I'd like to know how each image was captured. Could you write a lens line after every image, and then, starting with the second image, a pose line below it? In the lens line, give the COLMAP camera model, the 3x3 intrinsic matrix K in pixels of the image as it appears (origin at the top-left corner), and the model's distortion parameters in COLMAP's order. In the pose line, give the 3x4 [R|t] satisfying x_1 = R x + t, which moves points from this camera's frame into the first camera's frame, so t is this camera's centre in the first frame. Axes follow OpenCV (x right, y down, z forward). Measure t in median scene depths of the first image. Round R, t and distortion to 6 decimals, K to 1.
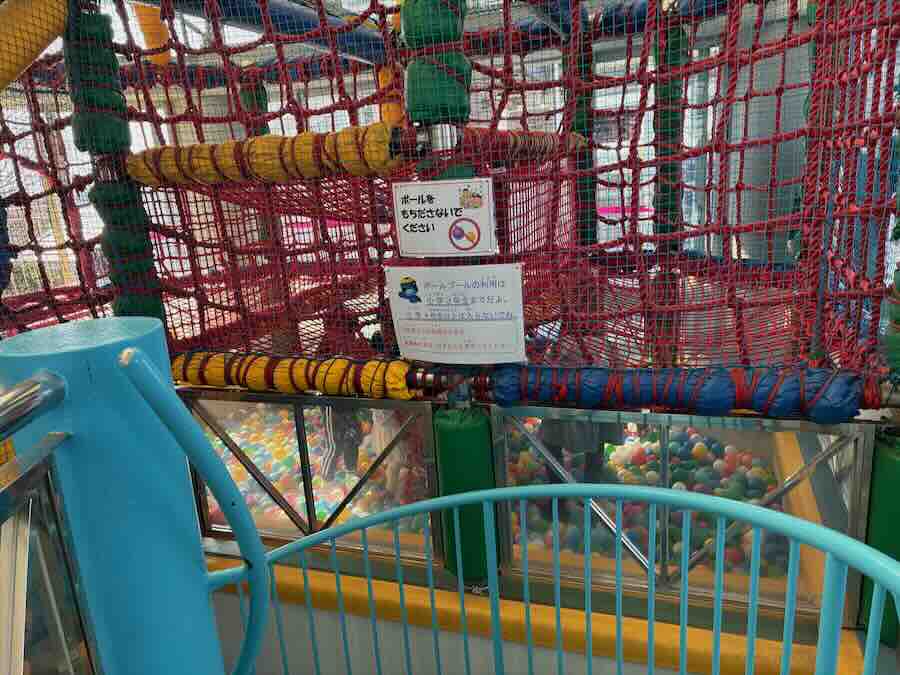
lens RADIAL K [[682.4, 0, 448.0], [0, 682.4, 336.7], [0, 0, 1]] dist [-0.004379, 0.000216]
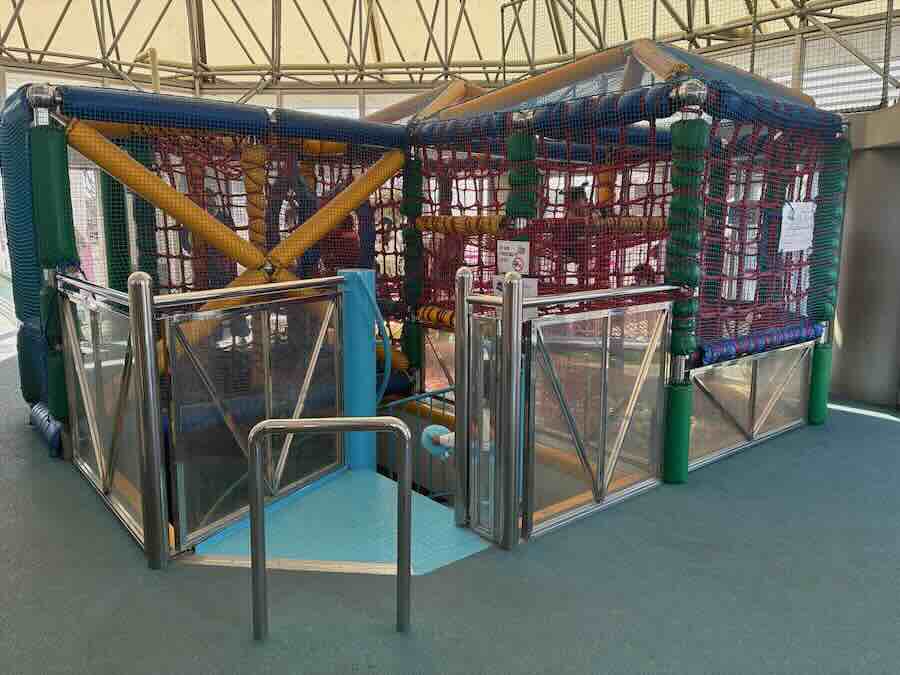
lens RADIAL K [[682.4, 0, 450.8], [0, 682.4, 335.9], [0, 0, 1]] dist [-0.004379, 0.000216]
pose [[0.854384, 0.170045, -0.491032, 1.014989], [-0.203230, 0.979022, -0.014580, 0.172277], [0.478252, 0.112249, 0.871020, -1.129766]]
